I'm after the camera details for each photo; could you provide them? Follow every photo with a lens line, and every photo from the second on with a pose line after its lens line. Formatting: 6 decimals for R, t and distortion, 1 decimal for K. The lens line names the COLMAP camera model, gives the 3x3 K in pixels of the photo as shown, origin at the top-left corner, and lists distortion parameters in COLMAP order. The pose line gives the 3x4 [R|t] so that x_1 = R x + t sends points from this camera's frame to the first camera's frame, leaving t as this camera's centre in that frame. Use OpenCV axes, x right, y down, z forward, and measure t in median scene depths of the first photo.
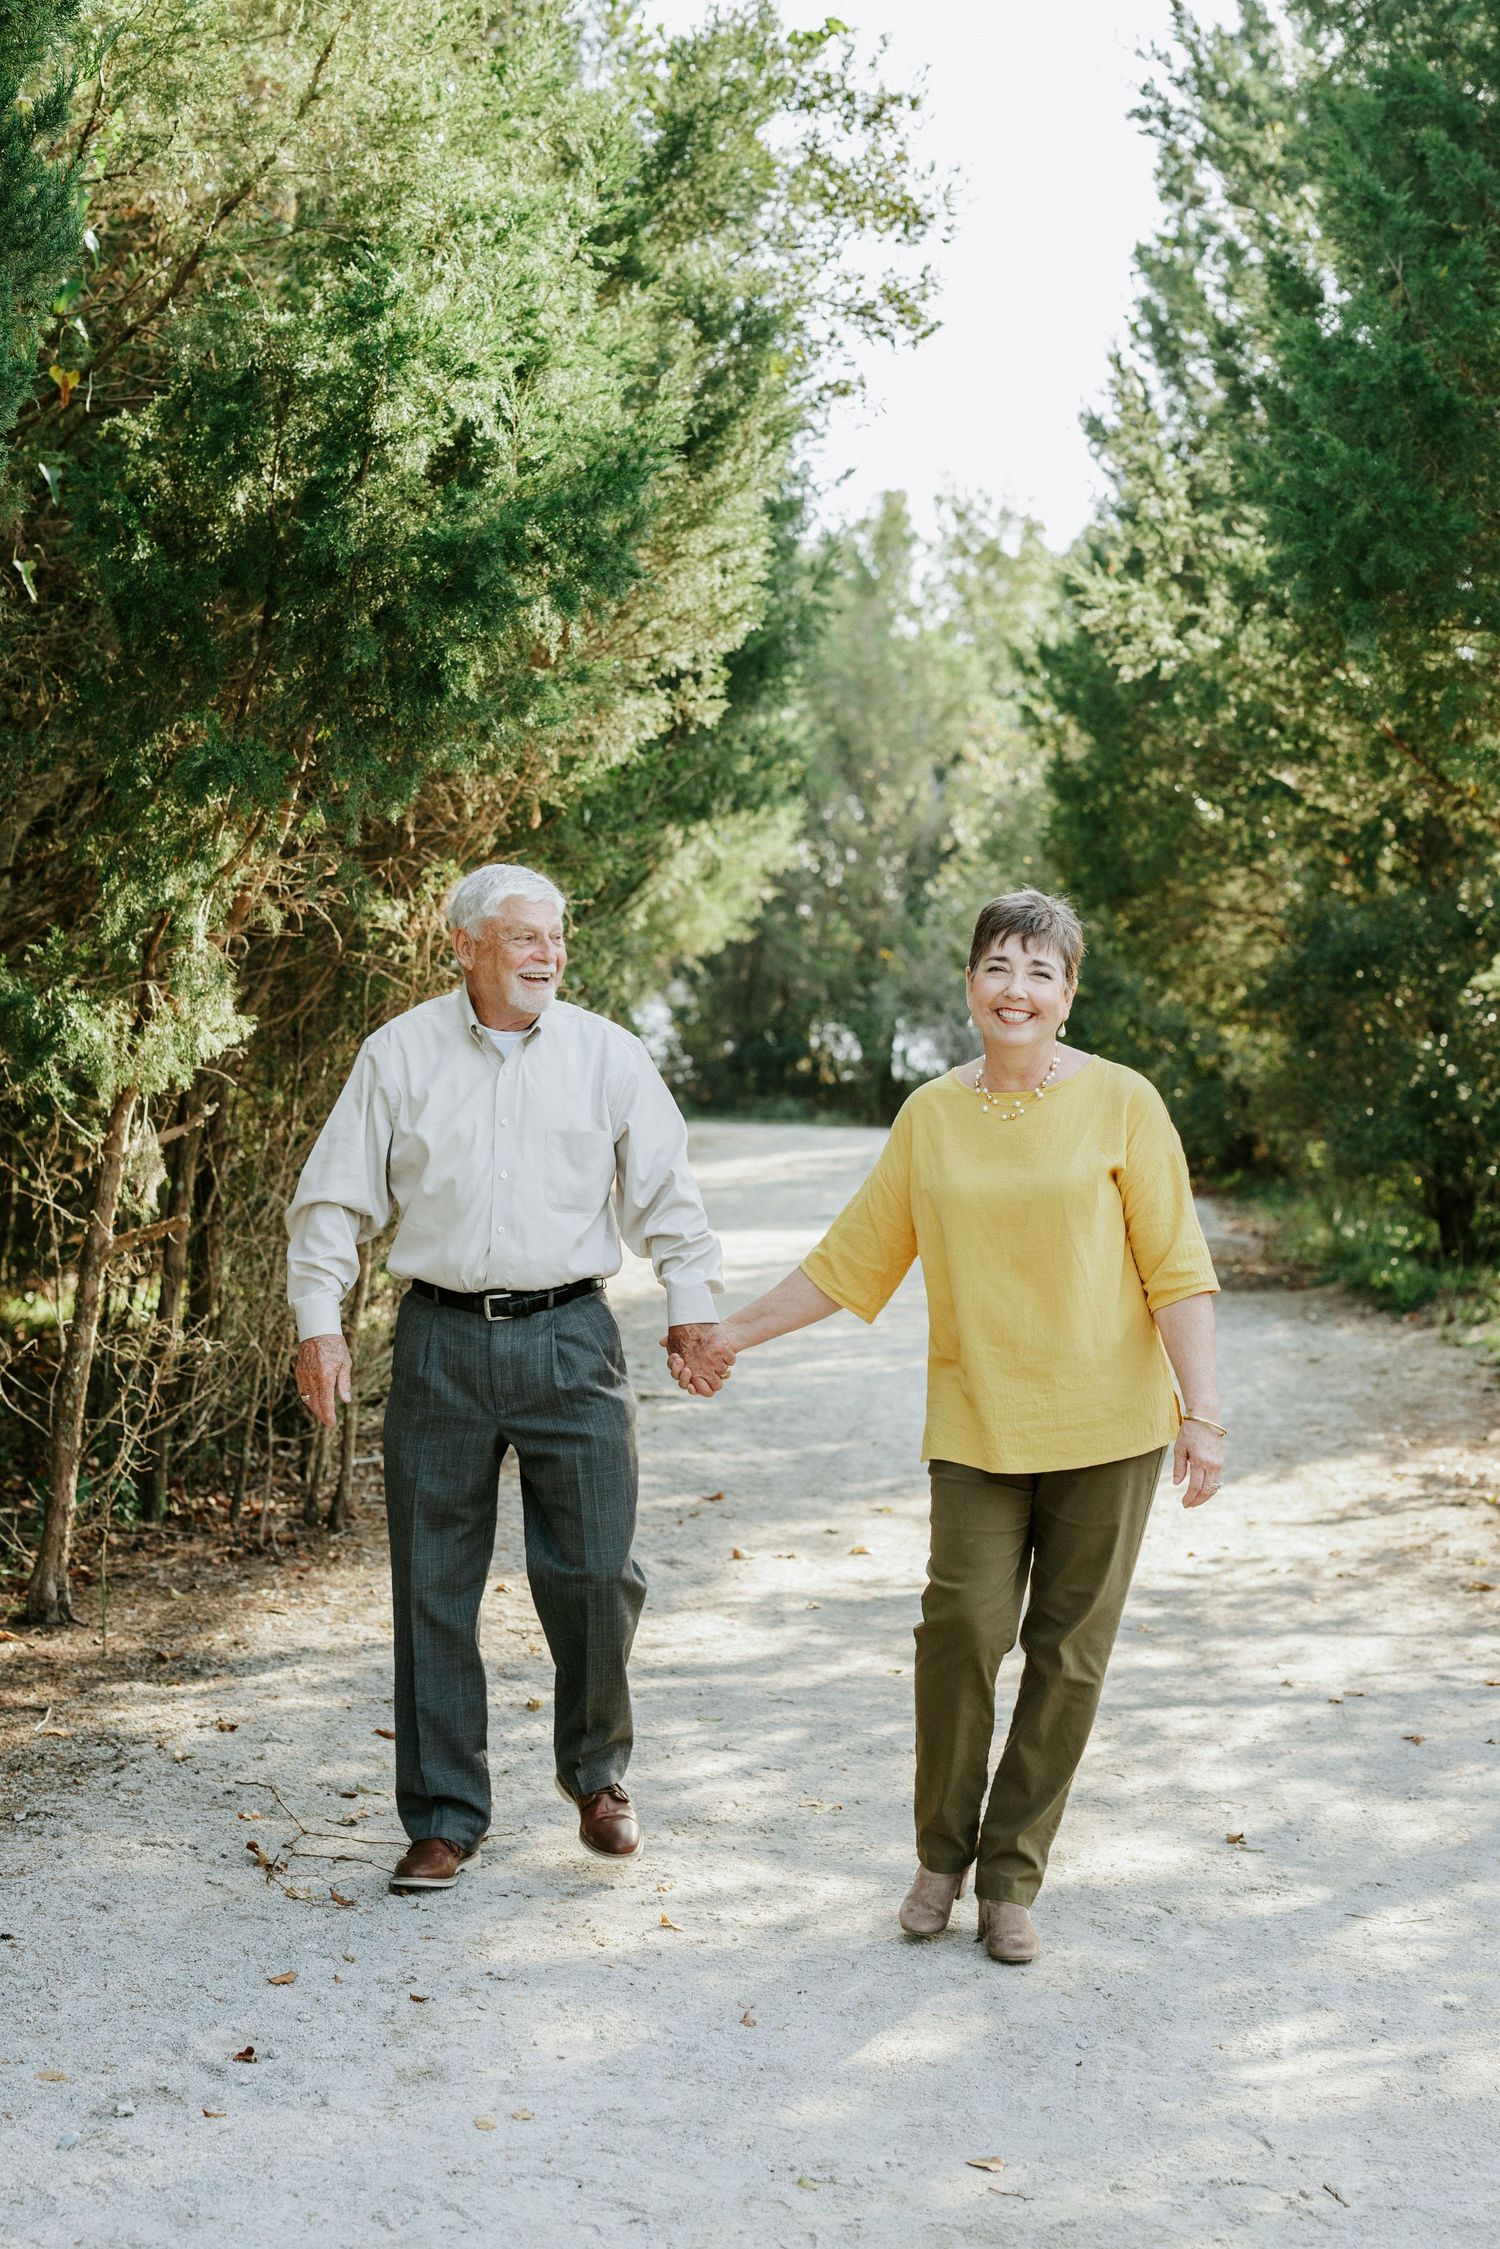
lens RADIAL K [[3082.4, 0, 775.4], [0, 3082.4, 1114.2], [0, 0, 1]] dist [0.014197, 0.006967]
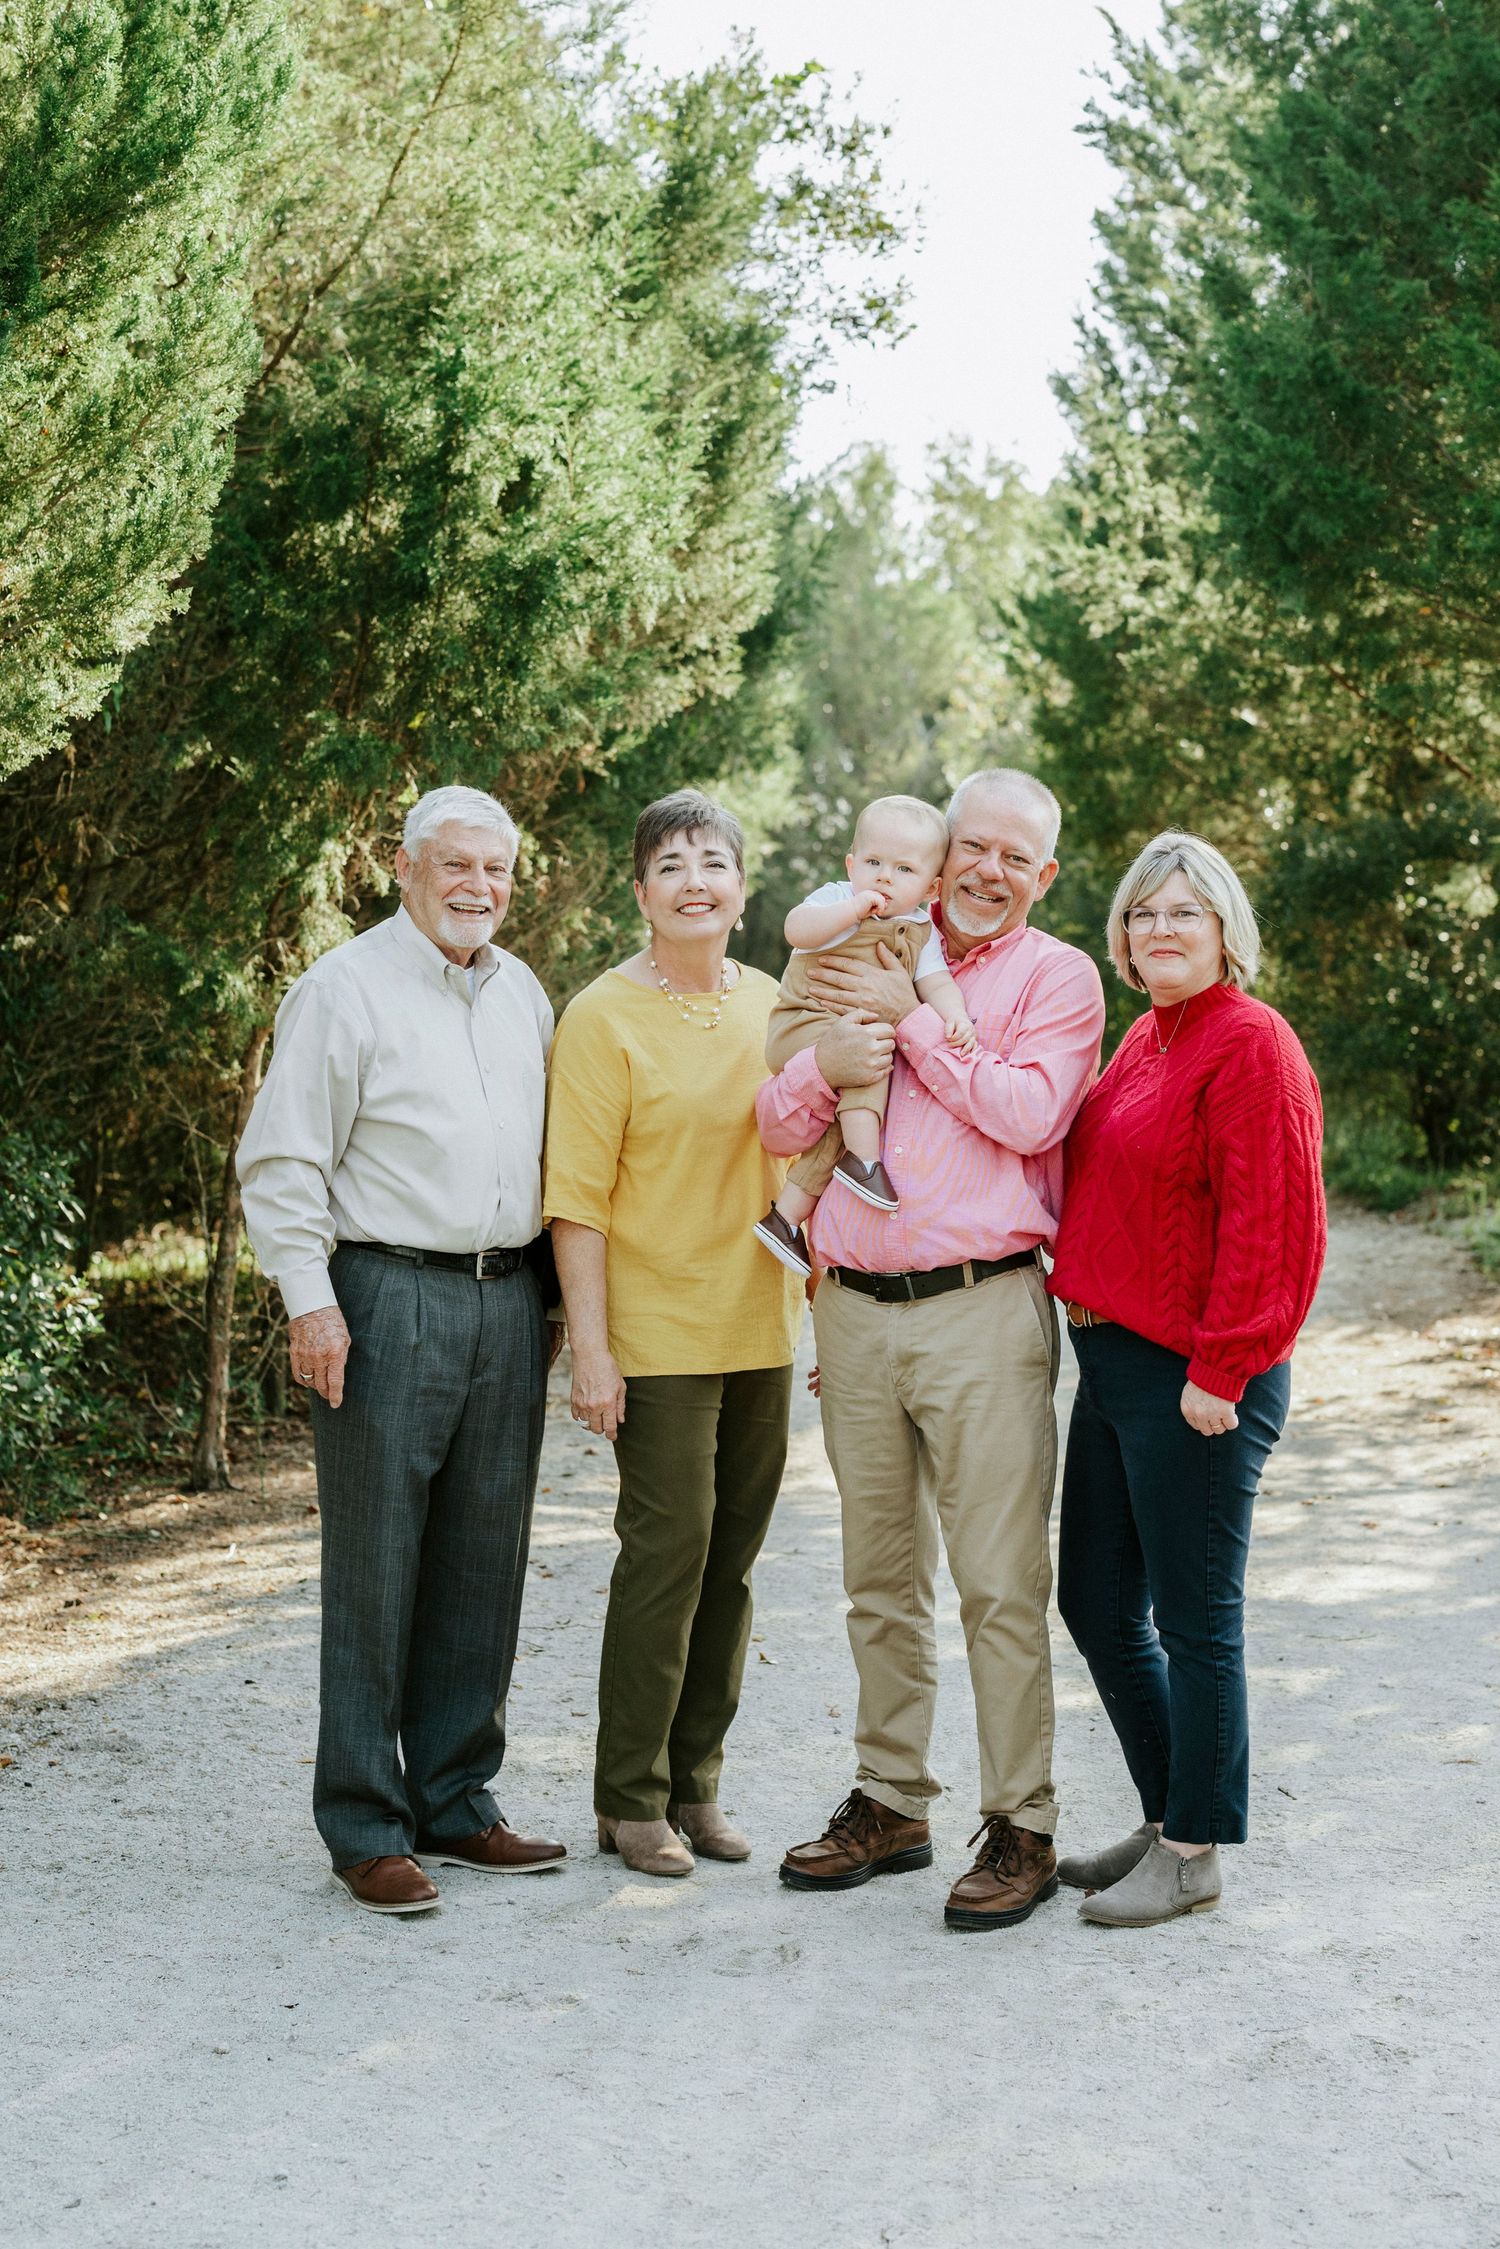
lens RADIAL K [[3148.9, 0, 726.0], [0, 3148.9, 1085.8], [0, 0, 1]] dist [0.049456, -0.060758]
pose [[0.998859, -0.045196, -0.015439, -0.009946], [0.045254, 0.998969, 0.003472, 0.011488], [0.015266, -0.004167, 0.999875, -0.145401]]
